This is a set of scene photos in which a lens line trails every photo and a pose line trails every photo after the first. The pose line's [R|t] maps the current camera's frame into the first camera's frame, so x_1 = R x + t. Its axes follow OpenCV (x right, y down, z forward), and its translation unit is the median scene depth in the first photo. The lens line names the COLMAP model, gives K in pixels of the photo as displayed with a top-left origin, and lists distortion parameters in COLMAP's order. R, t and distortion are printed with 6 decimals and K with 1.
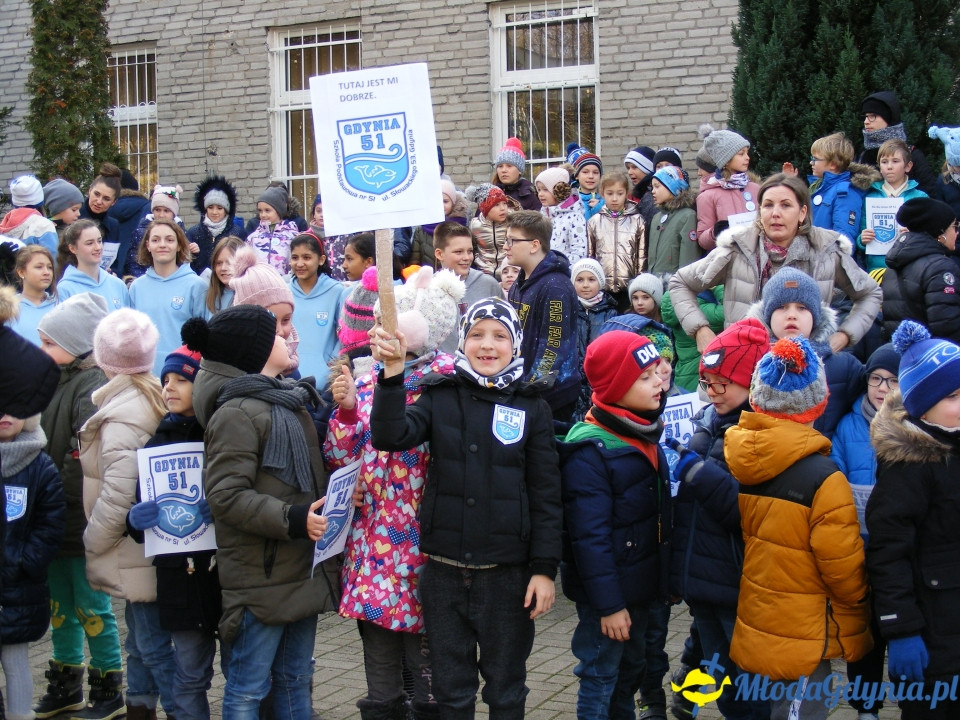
lens RADIAL K [[1639.4, 0, 480.0], [0, 1639.4, 360.0], [0, 0, 1]] dist [-0.159866, 0.420298]
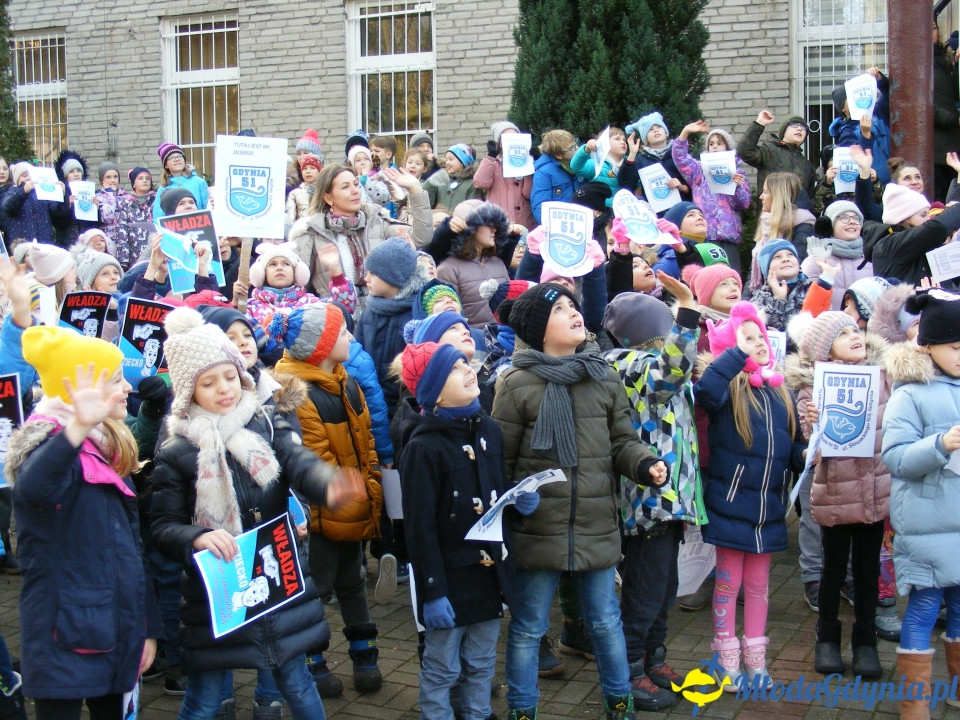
lens RADIAL K [[1498.7, 0, 495.8], [0, 1498.7, 361.6], [0, 0, 1]] dist [-0.166486, 0.335825]
pose [[0.998714, 0.000302, 0.050705, 0.059425], [-0.002336, 0.999194, 0.040068, -0.001002], [-0.050652, -0.040135, 0.997910, -0.081704]]
